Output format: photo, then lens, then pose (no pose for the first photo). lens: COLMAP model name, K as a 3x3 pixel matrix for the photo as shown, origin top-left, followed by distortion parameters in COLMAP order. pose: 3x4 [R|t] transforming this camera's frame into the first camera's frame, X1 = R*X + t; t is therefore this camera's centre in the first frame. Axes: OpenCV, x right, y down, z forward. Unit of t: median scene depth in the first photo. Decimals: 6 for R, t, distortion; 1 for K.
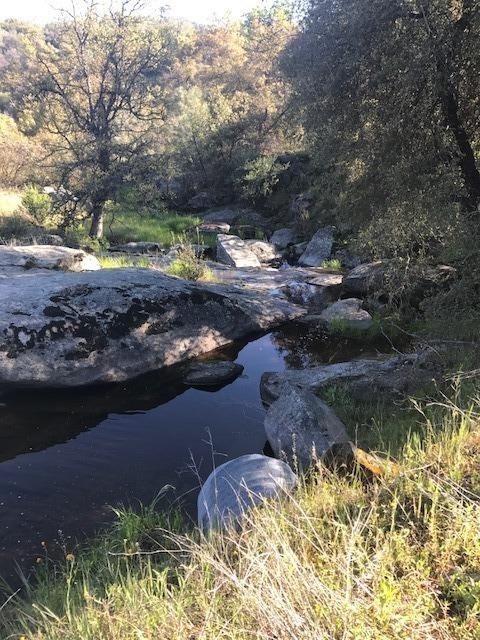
lens RADIAL K [[500.0, 0, 240.0], [0, 500.0, 320.0], [0, 0, 1]] dist [0.021751, -0.003766]
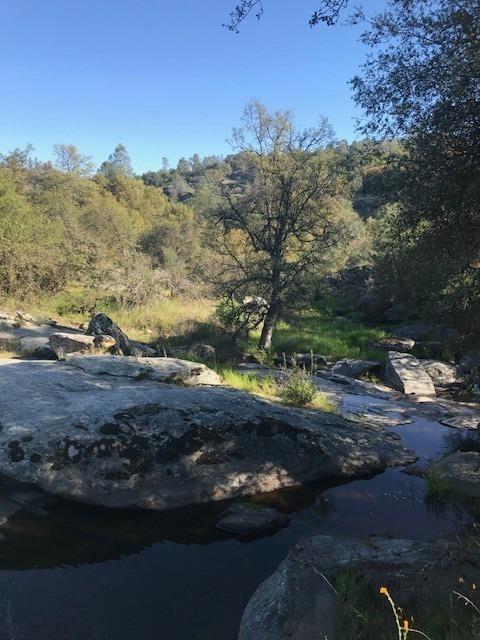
lens RADIAL K [[500.0, 0, 240.0], [0, 500.0, 320.0], [0, 0, 1]] dist [0.021751, -0.003766]
pose [[0.910331, 0.042700, -0.411673, 0.260768], [-0.126782, 0.975617, -0.179159, -0.074331], [0.393985, 0.215287, 0.893547, 0.101971]]
